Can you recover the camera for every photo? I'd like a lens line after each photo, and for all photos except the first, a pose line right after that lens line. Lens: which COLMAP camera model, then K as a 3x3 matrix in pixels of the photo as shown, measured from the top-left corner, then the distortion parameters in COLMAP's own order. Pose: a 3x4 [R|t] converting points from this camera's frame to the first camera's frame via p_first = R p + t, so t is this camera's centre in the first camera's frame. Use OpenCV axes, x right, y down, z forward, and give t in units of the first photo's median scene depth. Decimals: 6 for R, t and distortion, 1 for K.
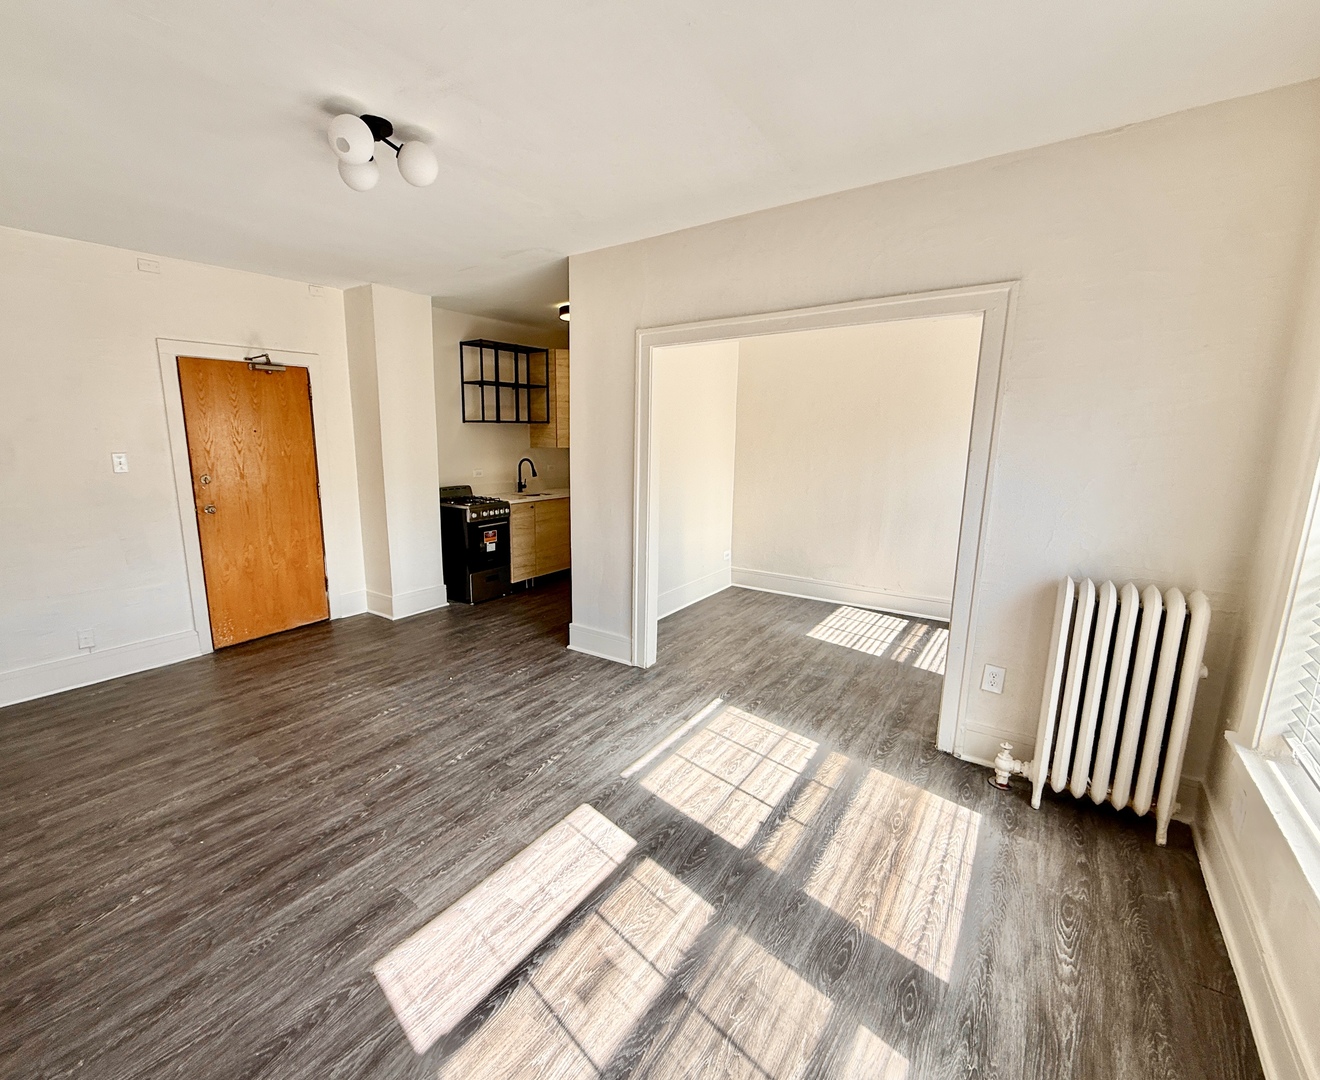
lens RADIAL K [[587.0, 0, 602.2], [0, 587.0, 539.6], [0, 0, 1]] dist [-0.000573, 0.000102]
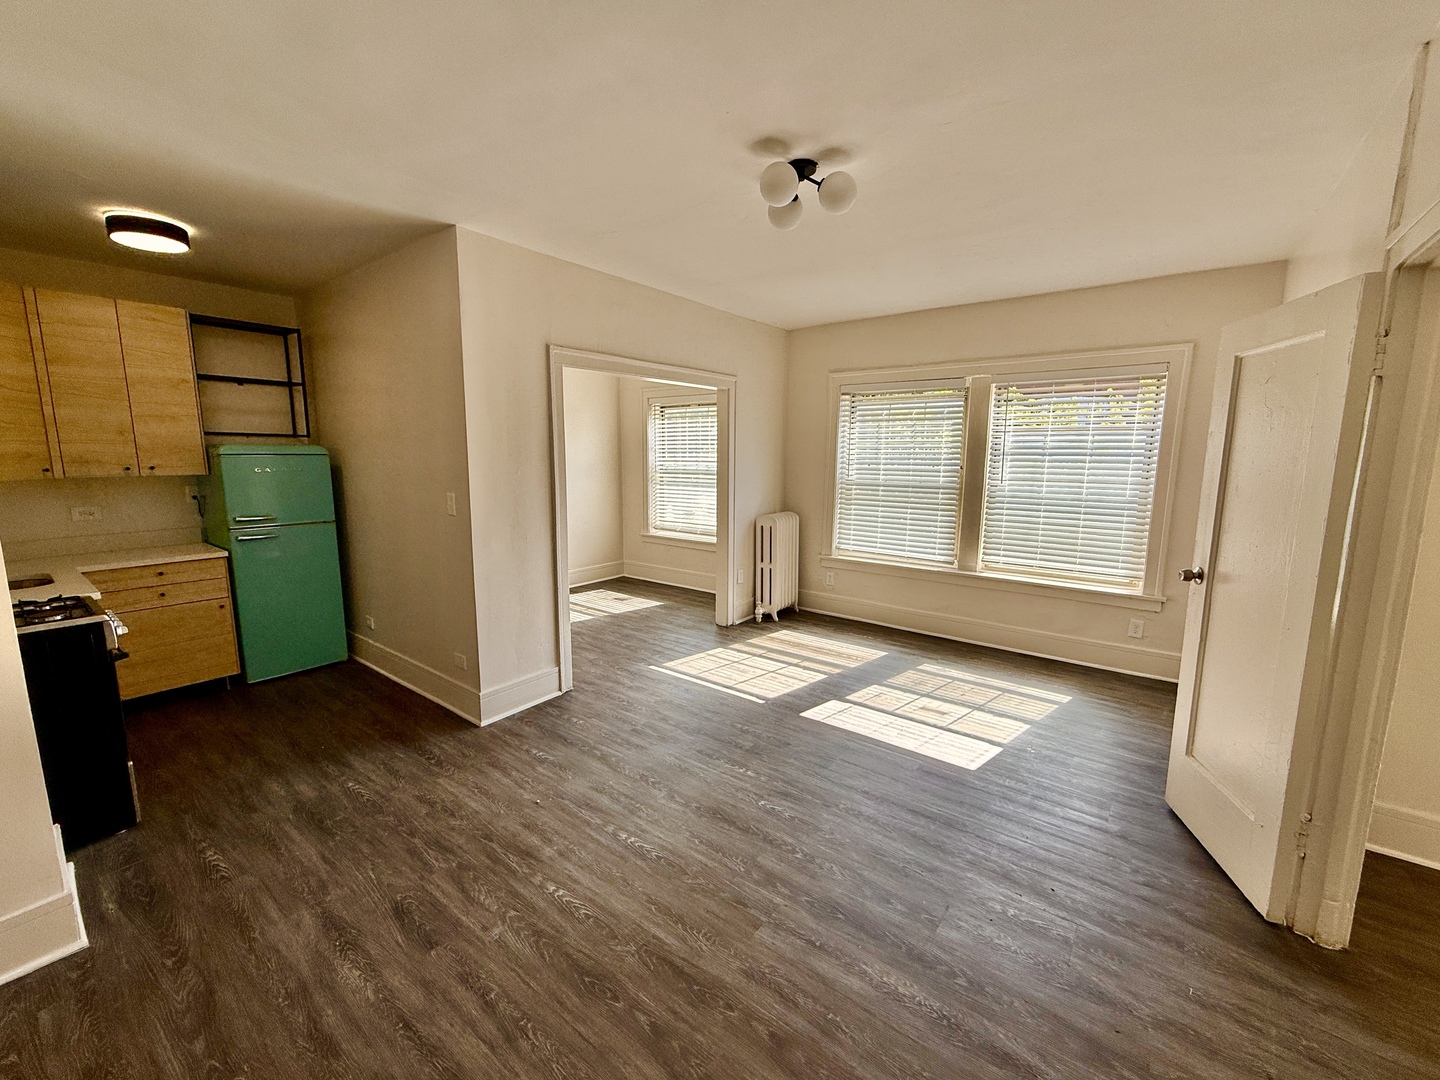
lens RADIAL K [[583.9, 0, 720.0], [0, 583.9, 540.0], [0, 0, 1]] dist [-0.000672, 0.000110]
pose [[0.000665, -0.148539, 0.988906, -0.807643], [0.177308, 0.973255, 0.146069, -0.115114], [-0.984155, 0.175244, 0.026984, 0.646646]]
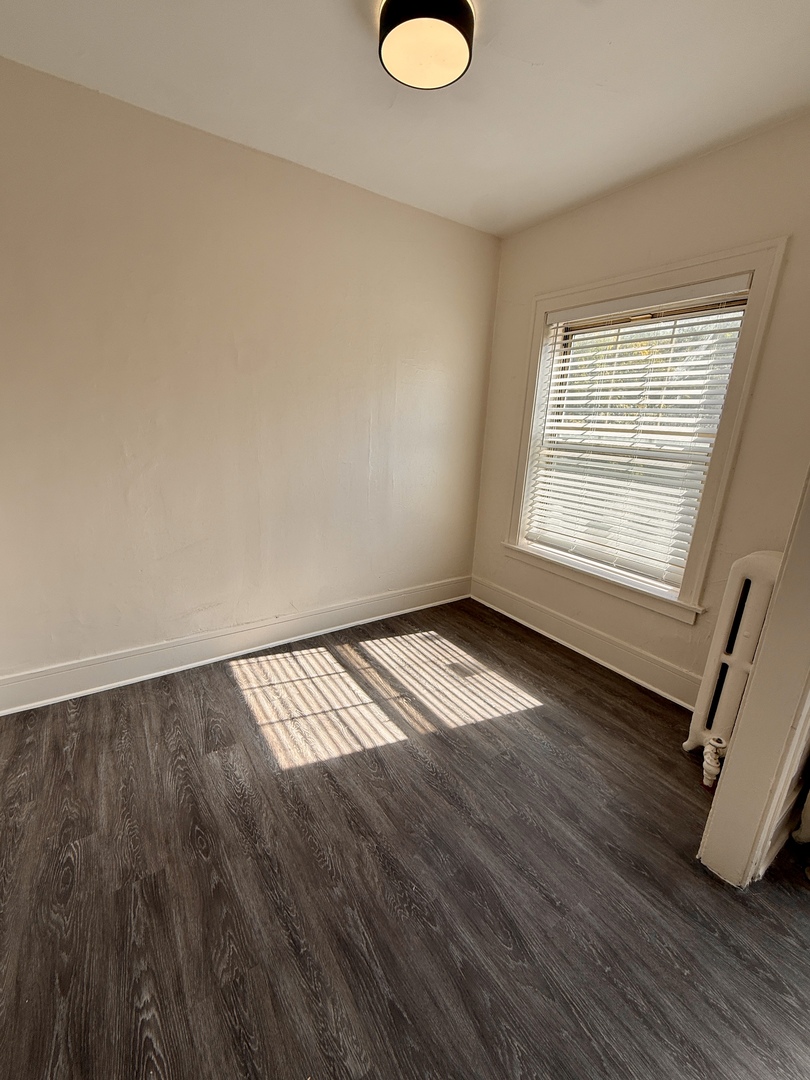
lens RADIAL K [[437.9, 0, 405.0], [0, 437.9, 540.0], [0, 0, 1]] dist [-0.000672, 0.000110]
pose [[0.310469, -0.242664, 0.919088, 0.064916], [0.134529, 0.968352, 0.210228, -0.126079], [-0.941016, 0.058375, 0.333289, 0.814429]]
